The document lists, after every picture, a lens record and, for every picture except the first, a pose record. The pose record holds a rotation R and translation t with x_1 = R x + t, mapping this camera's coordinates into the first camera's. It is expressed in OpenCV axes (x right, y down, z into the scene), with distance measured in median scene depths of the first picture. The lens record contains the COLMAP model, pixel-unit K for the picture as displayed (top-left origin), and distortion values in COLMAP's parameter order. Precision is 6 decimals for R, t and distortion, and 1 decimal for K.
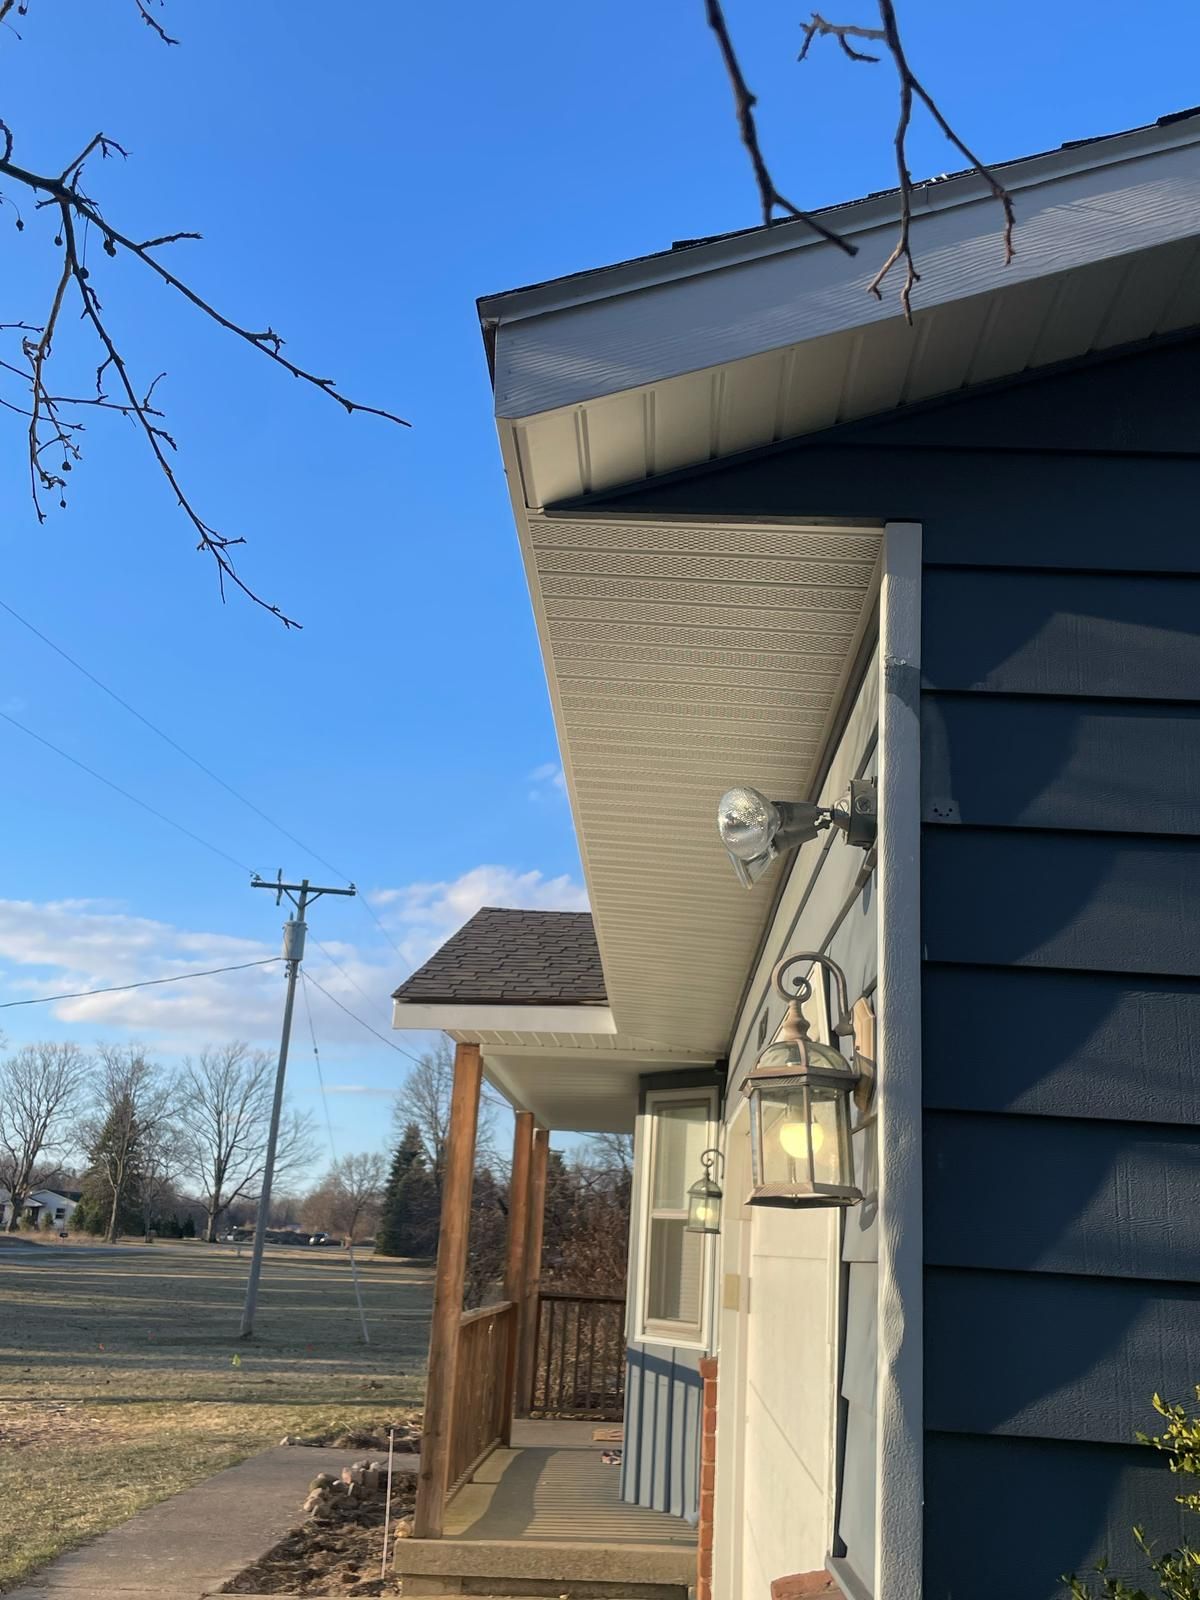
lens RADIAL K [[1582.9, 0, 600.0], [0, 1582.9, 800.0], [0, 0, 1]] dist [0.038904, -0.015067]
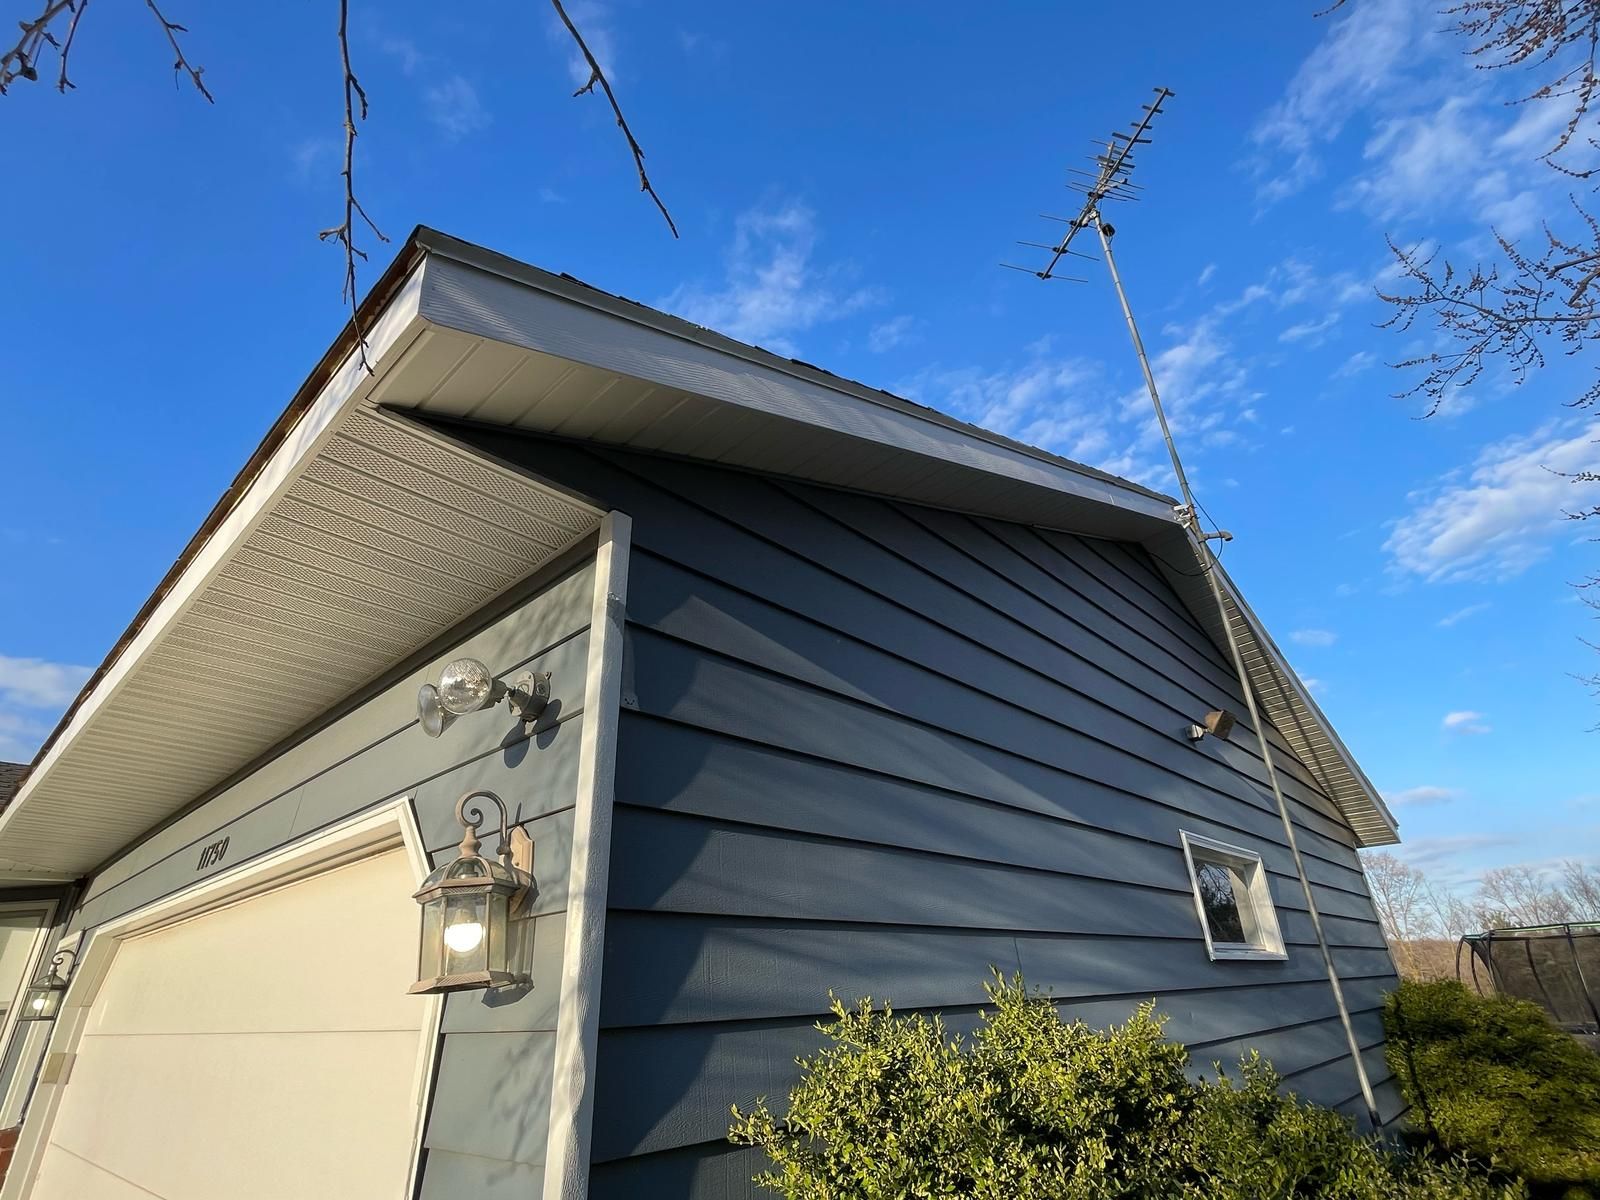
lens RADIAL K [[797.3, 0, 798.7], [0, 797.3, 608.8], [0, 0, 1]] dist [-0.003680, -0.001560]
pose [[0.650702, 0.252886, 0.715985, -0.232314], [-0.127044, 0.965880, -0.225690, 0.069334], [-0.748630, 0.055895, 0.660628, 0.359555]]
